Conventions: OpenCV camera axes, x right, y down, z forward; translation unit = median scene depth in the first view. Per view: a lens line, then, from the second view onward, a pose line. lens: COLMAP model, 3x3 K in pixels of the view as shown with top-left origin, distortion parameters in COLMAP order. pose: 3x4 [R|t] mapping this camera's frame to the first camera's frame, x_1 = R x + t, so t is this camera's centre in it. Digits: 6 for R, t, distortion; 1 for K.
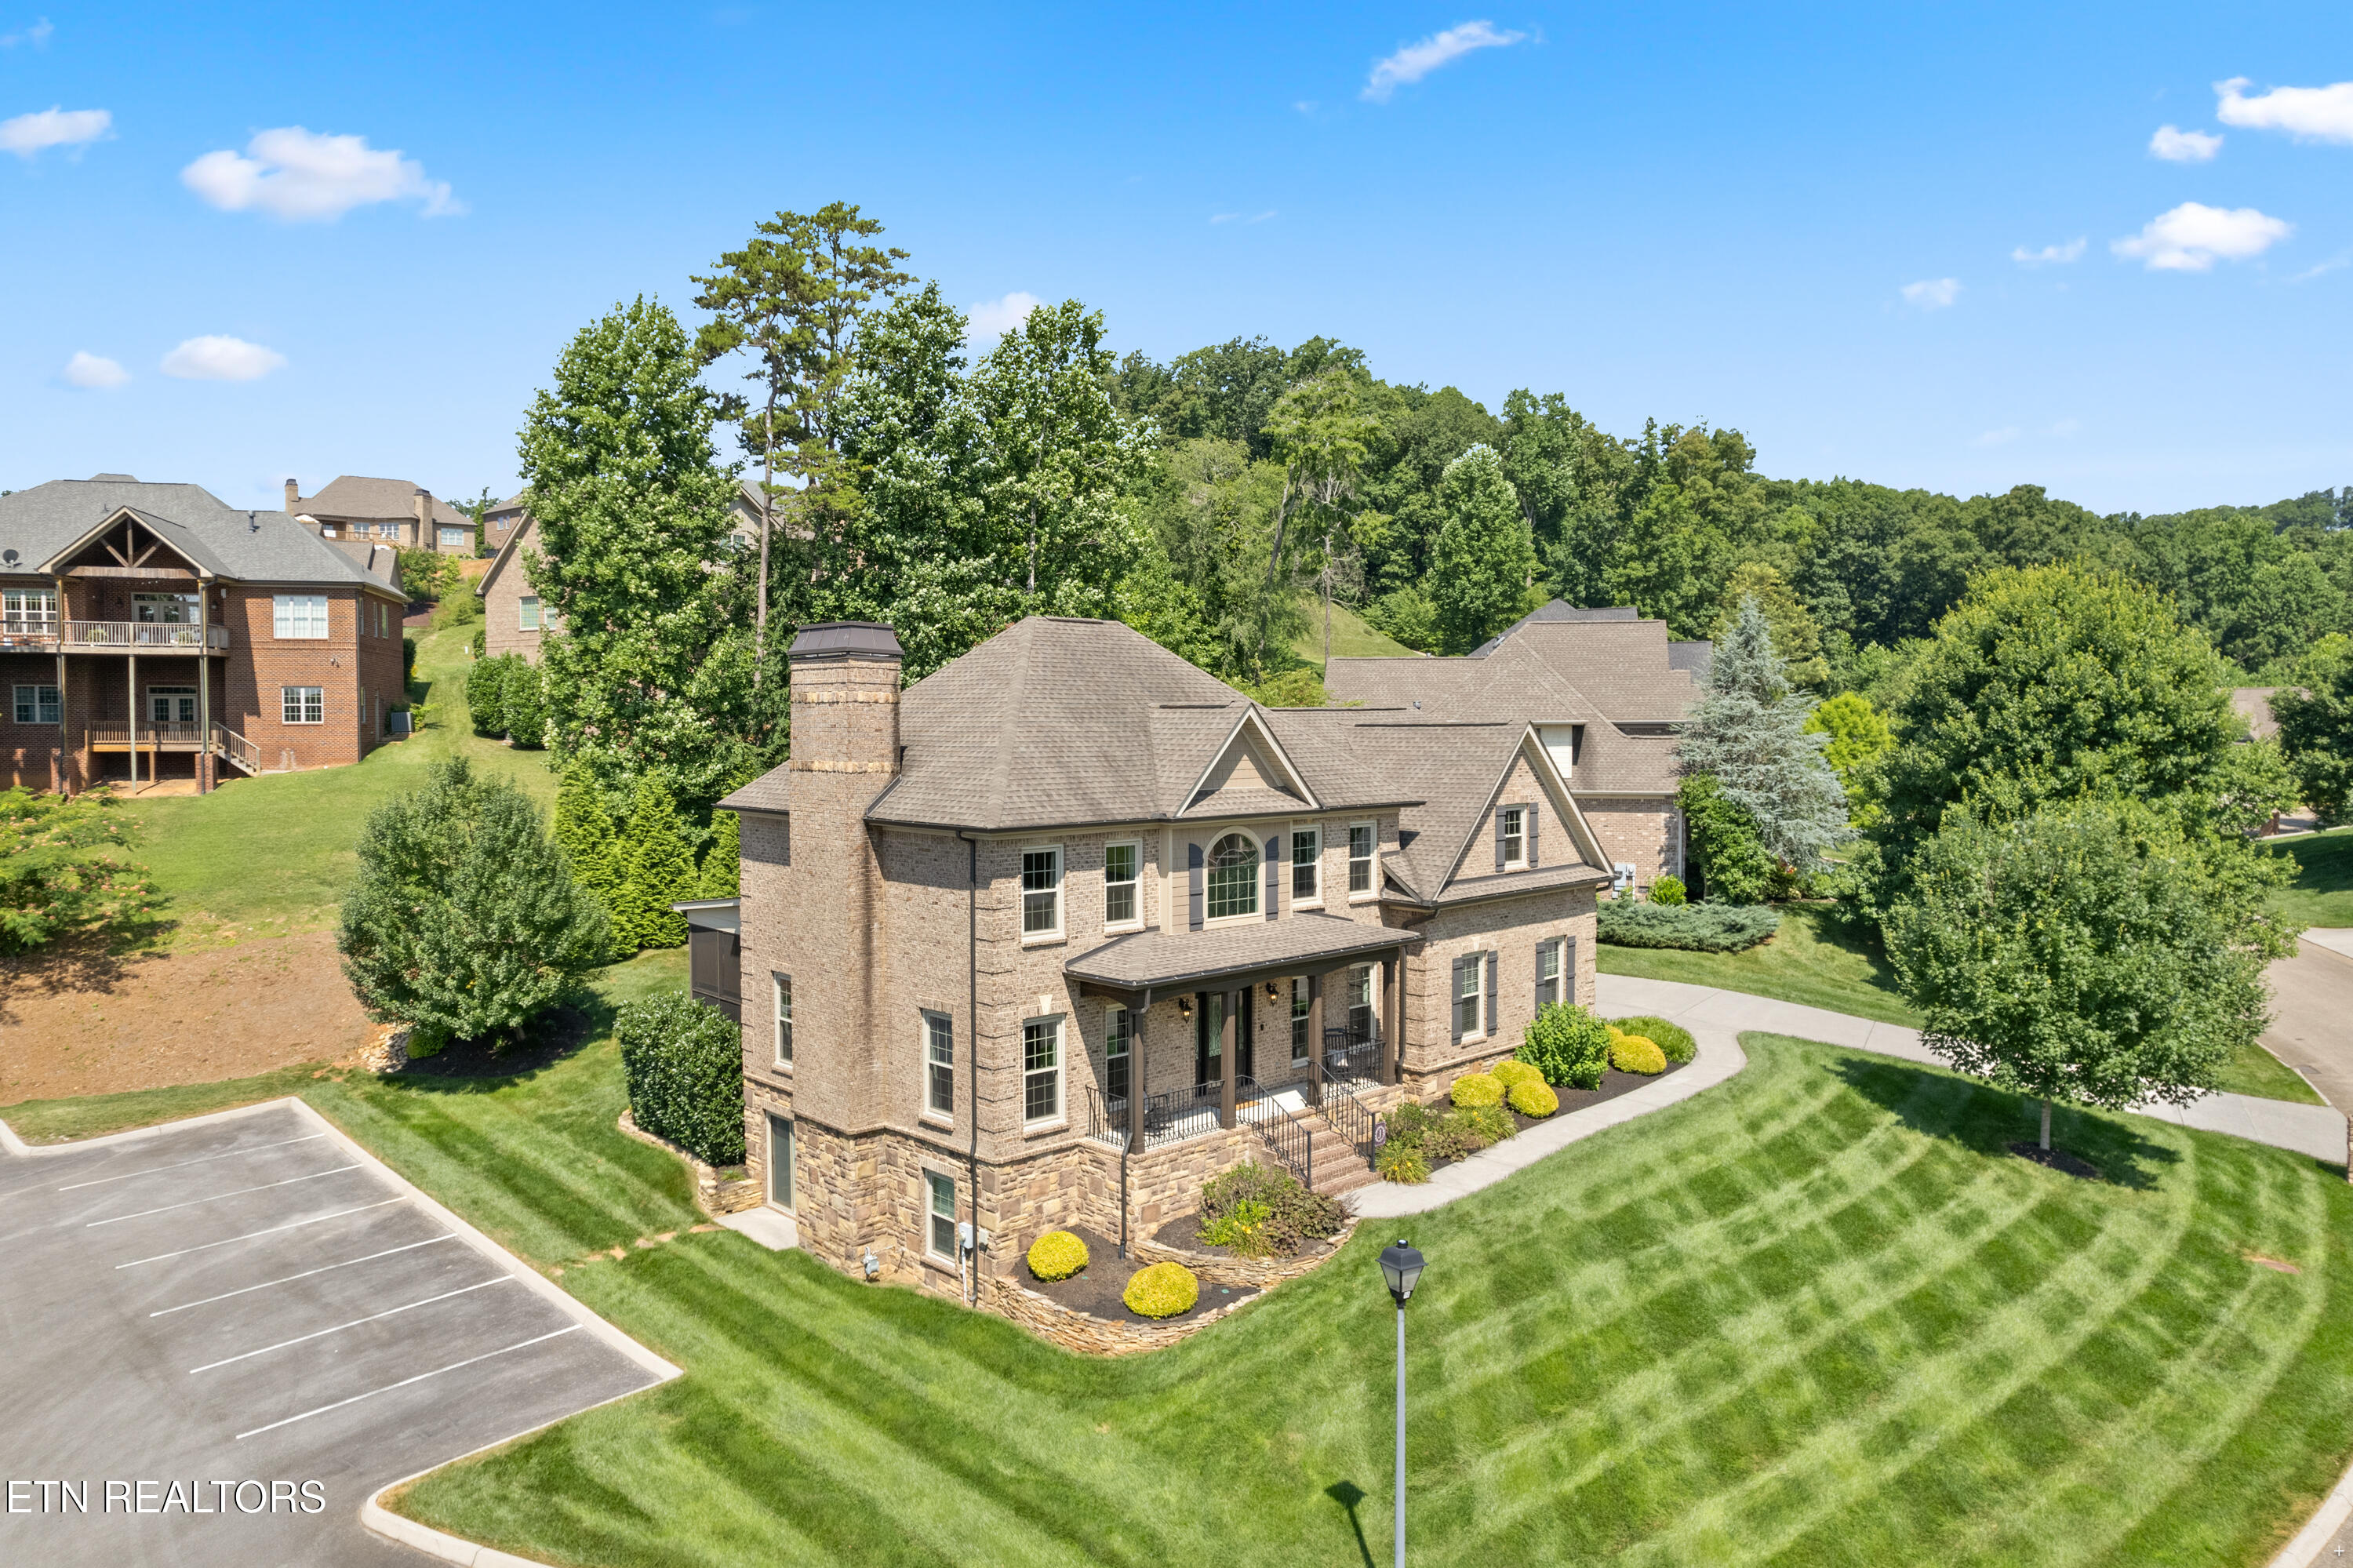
lens RADIAL K [[1546.9, 0, 1176.5], [0, 1546.9, 784.0], [0, 0, 1]] dist [-0.072294, 0.055809]
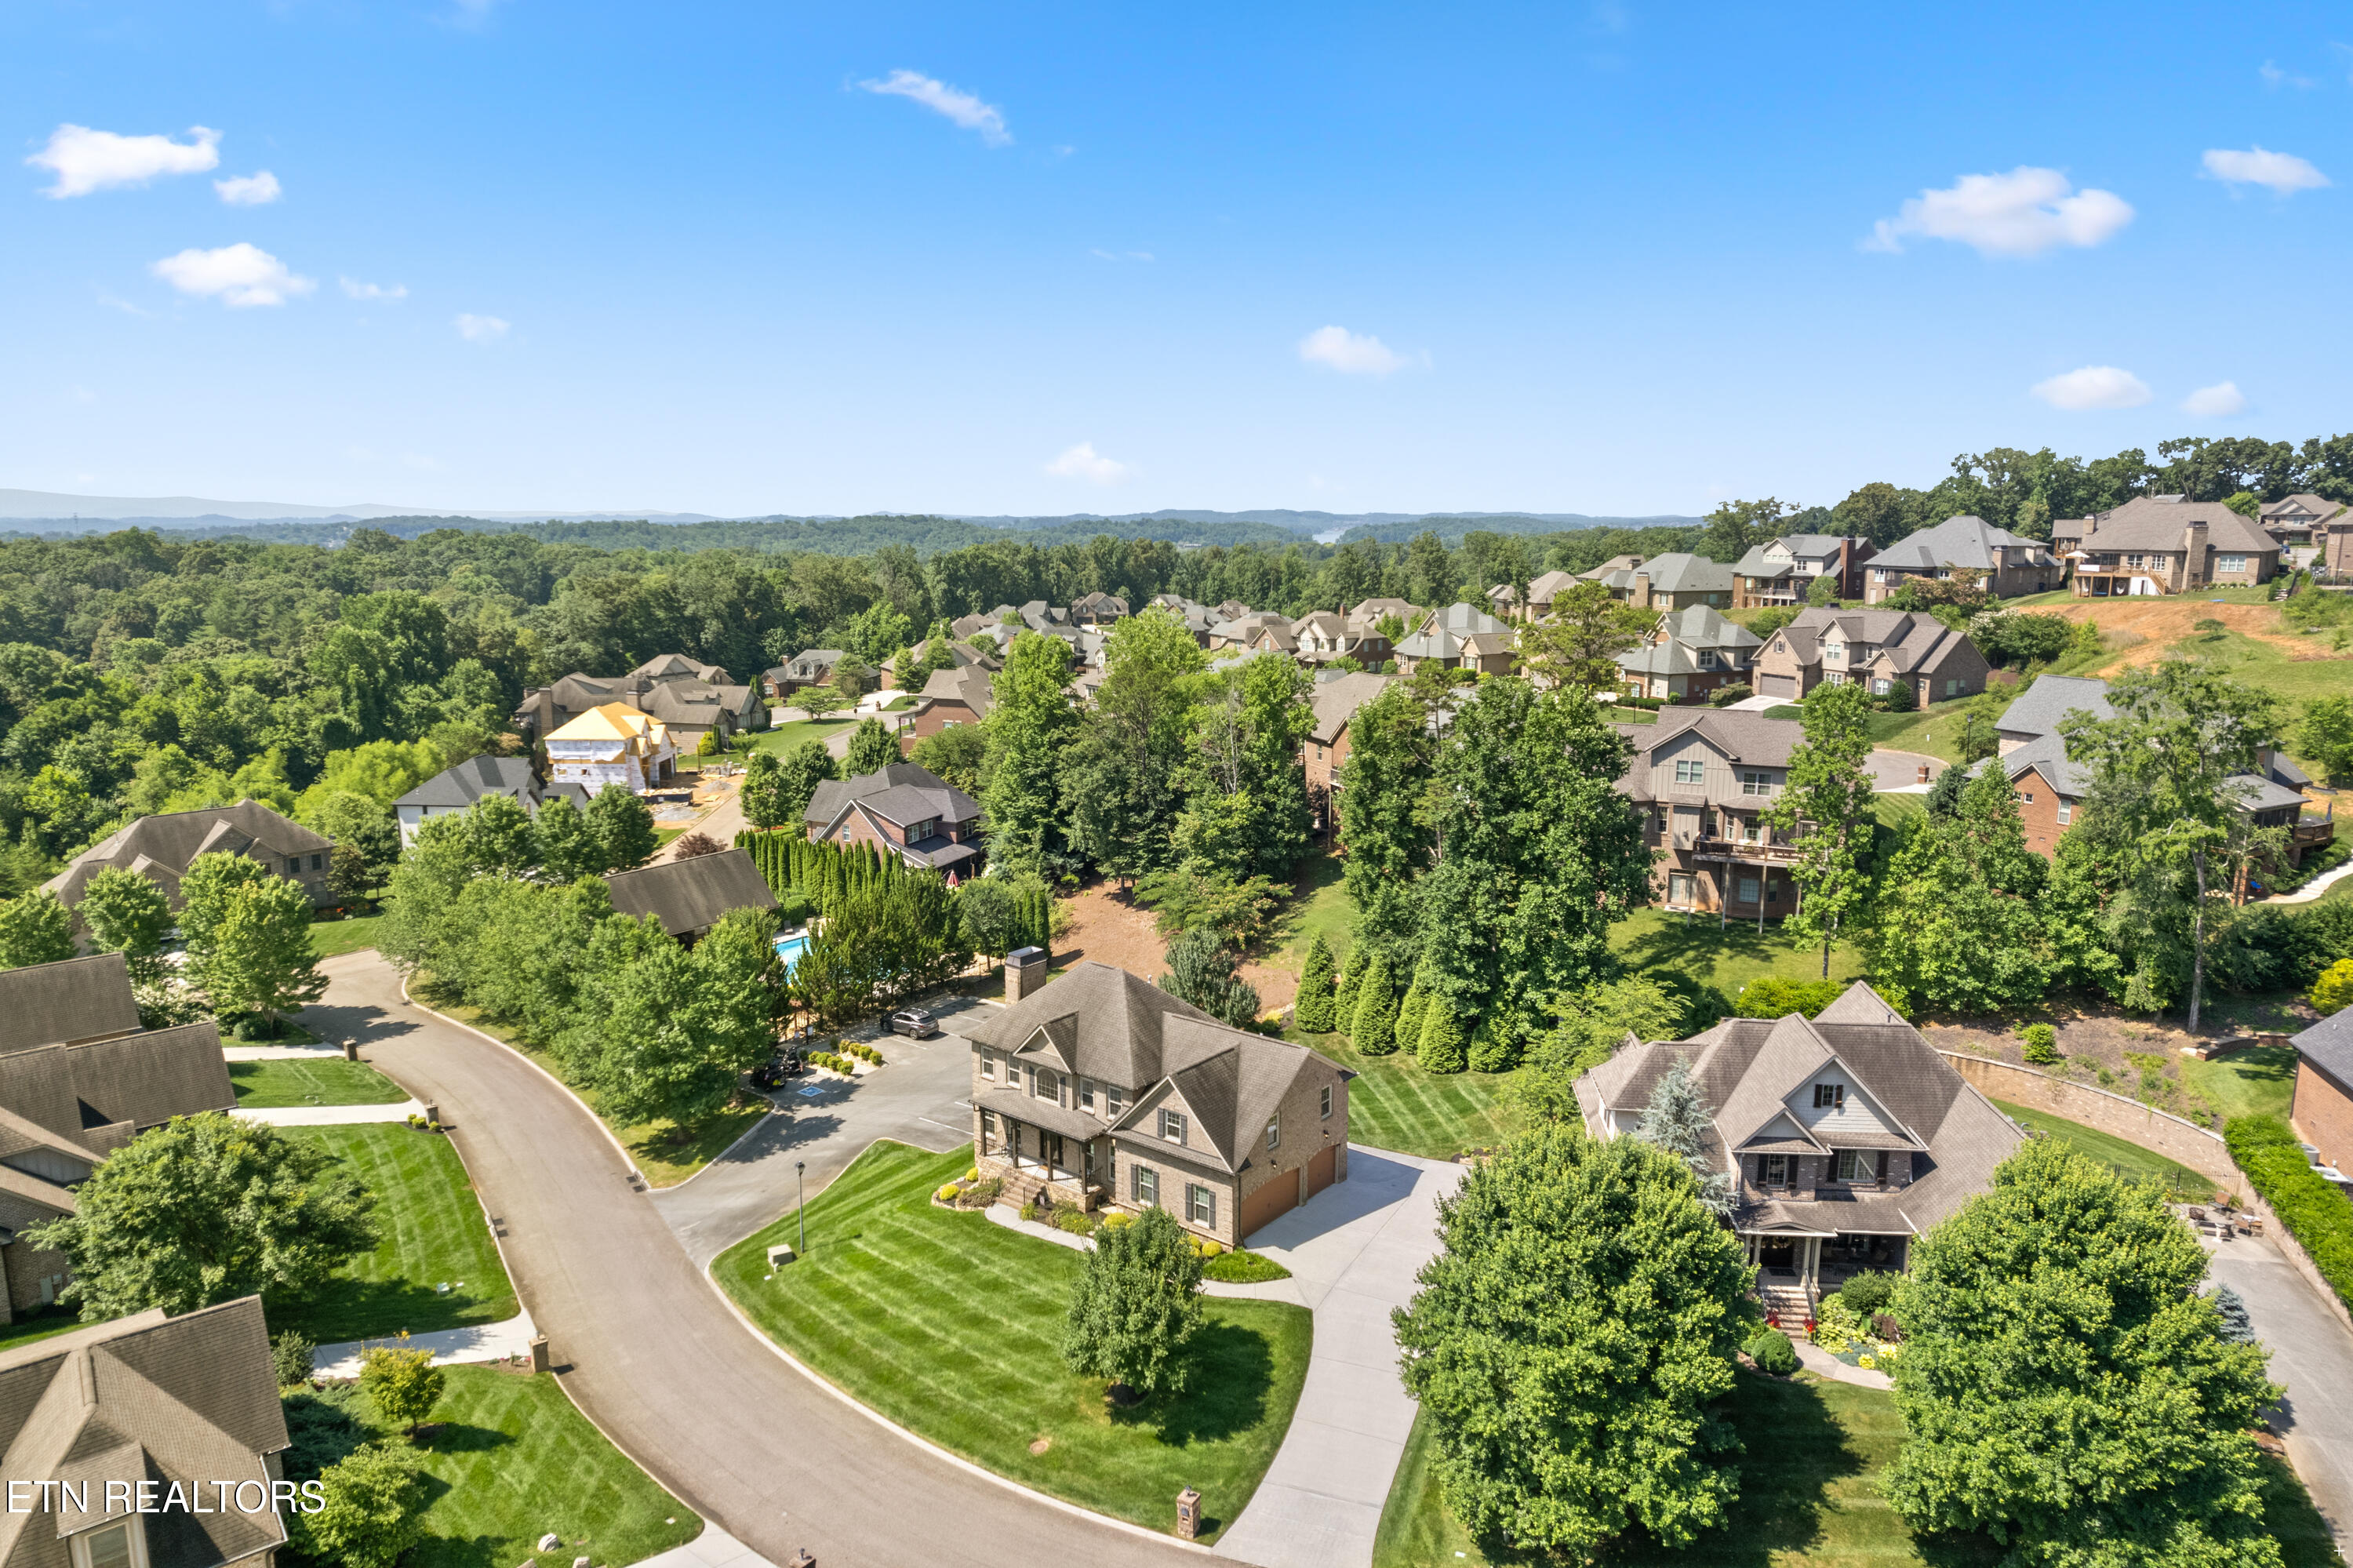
lens RADIAL K [[1546.9, 0, 1176.5], [0, 1546.9, 784.0], [0, 0, 1]] dist [-0.072294, 0.055809]
pose [[0.121847, 0.182492, -0.975628, 2.302399], [-0.041579, 0.983028, 0.178684, -0.838181], [0.991678, 0.018794, 0.127367, 0.803298]]
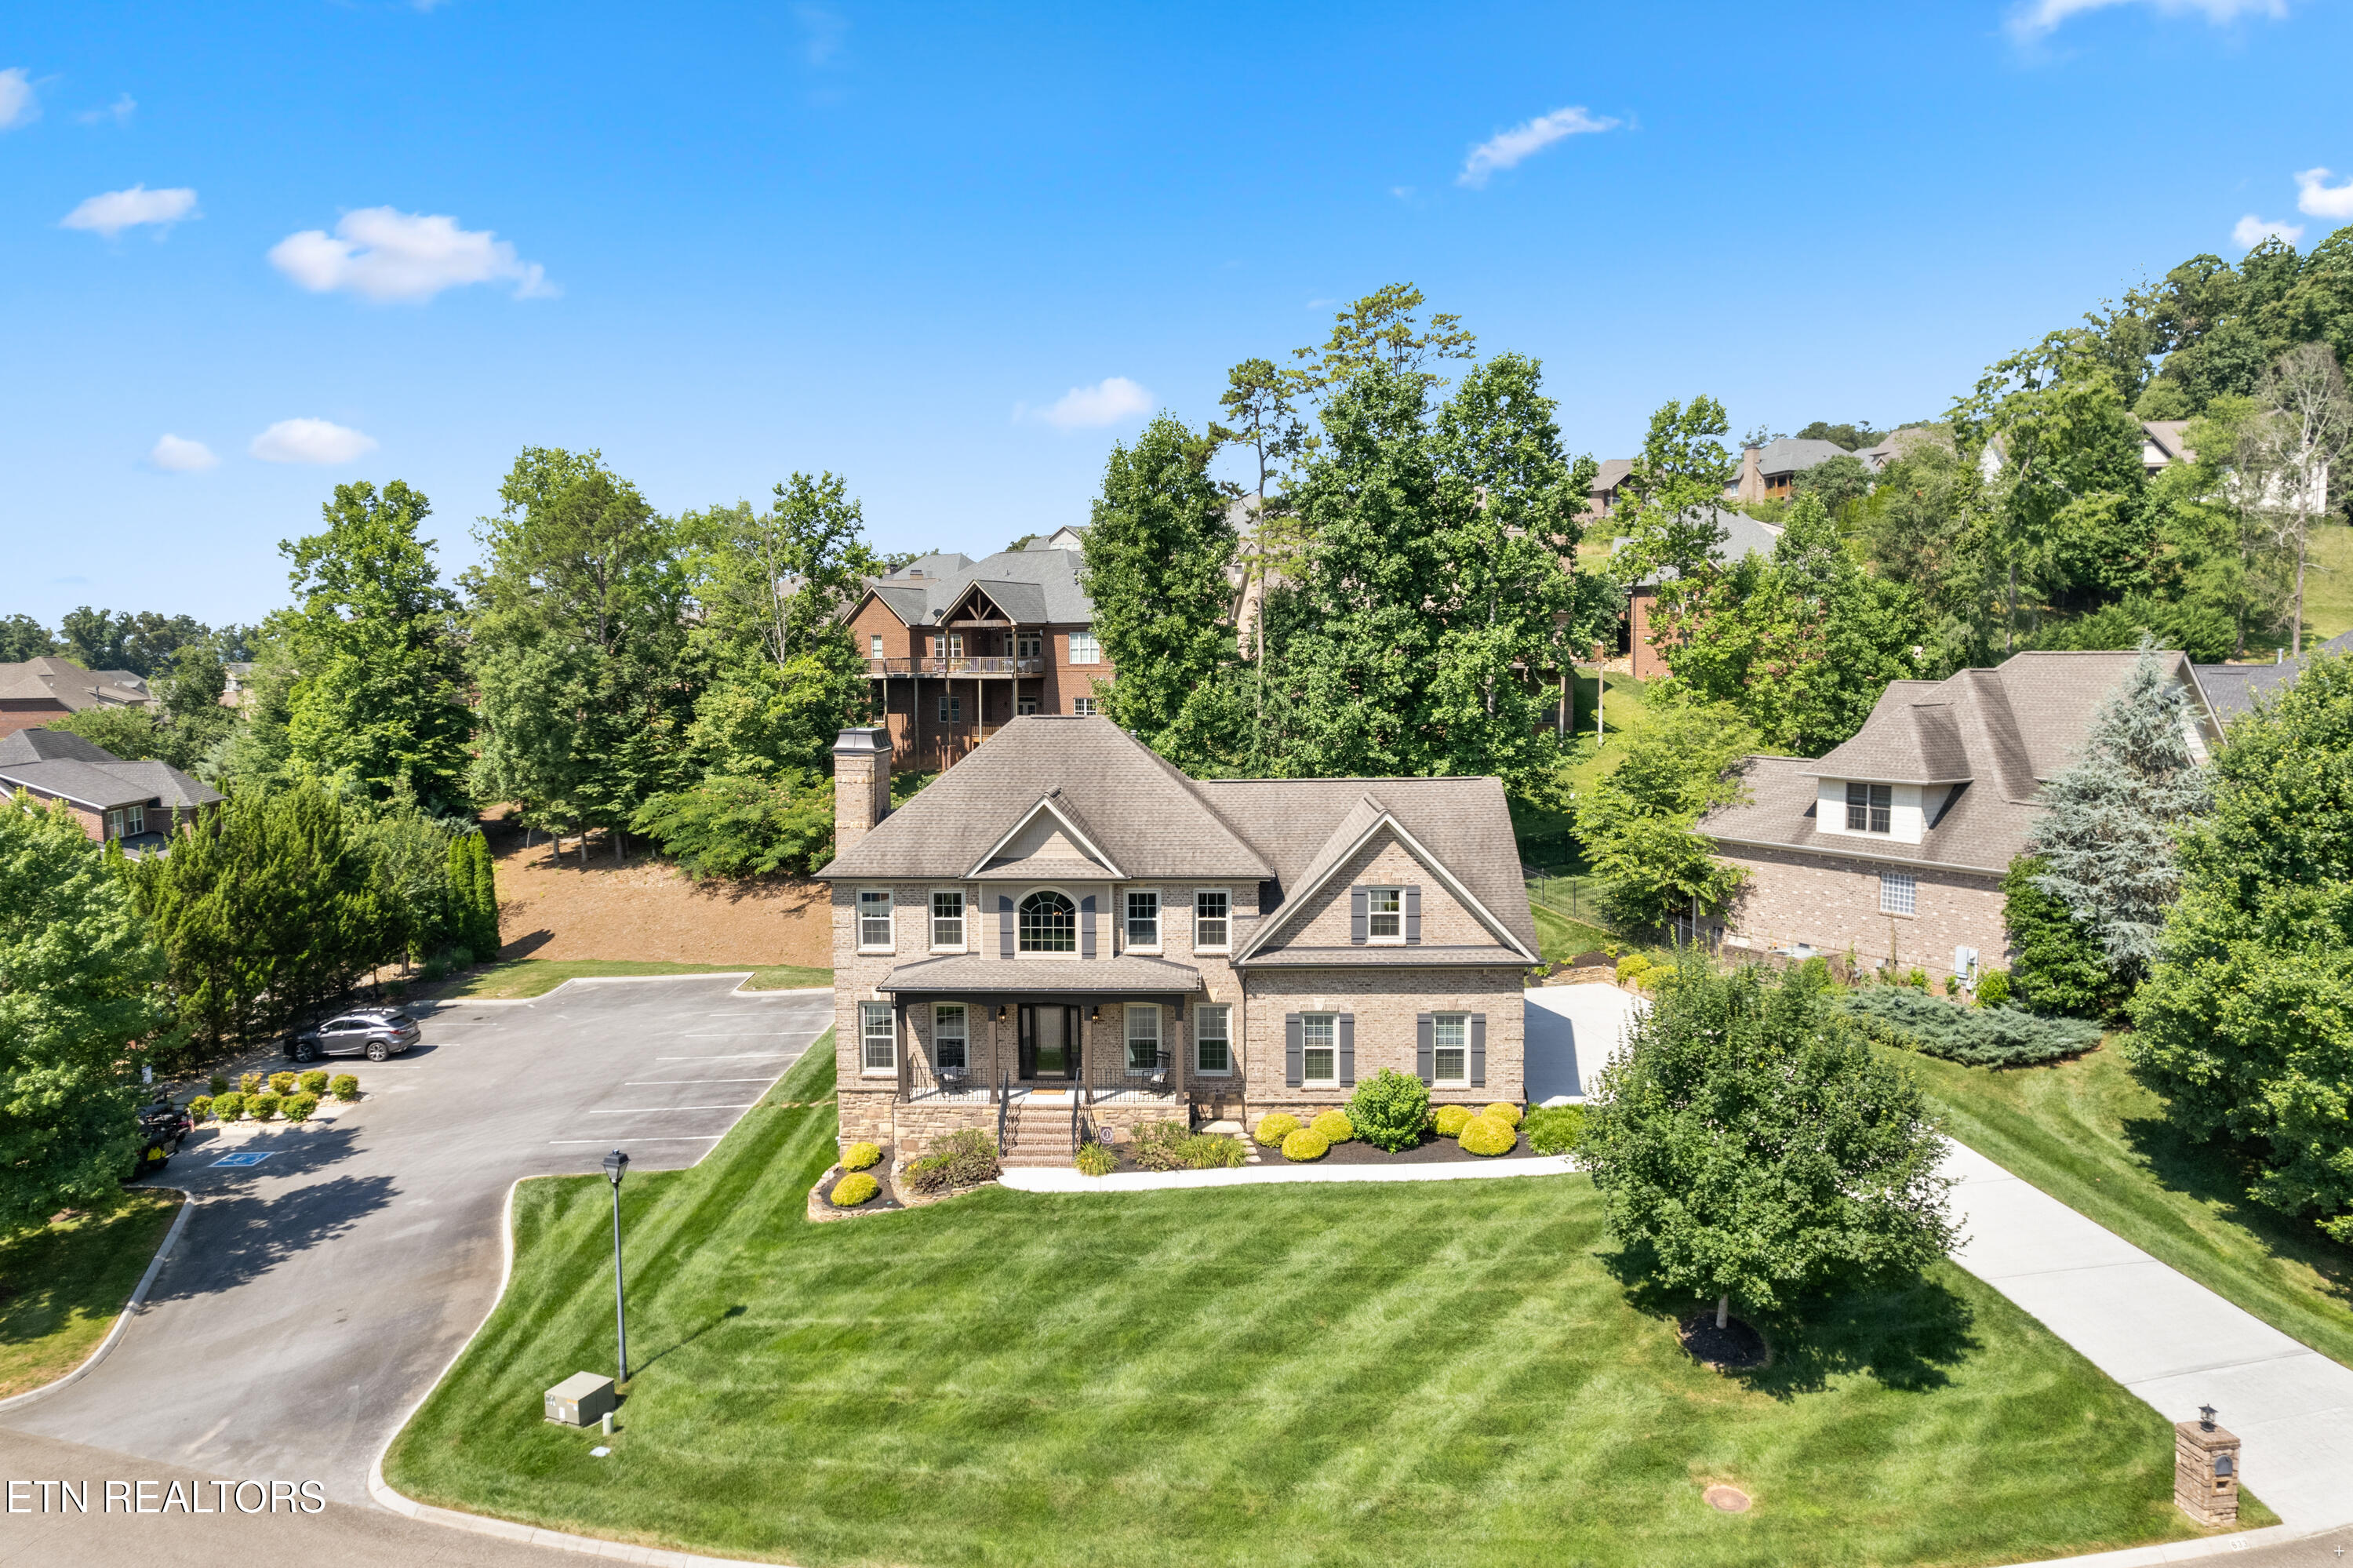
lens RADIAL K [[1546.9, 0, 1176.5], [0, 1546.9, 784.0], [0, 0, 1]] dist [-0.072294, 0.055809]
pose [[0.691133, 0.056905, -0.720484, 0.985452], [-0.024852, 0.998177, 0.054998, -0.125857], [0.722300, -0.020105, 0.691287, 0.143354]]
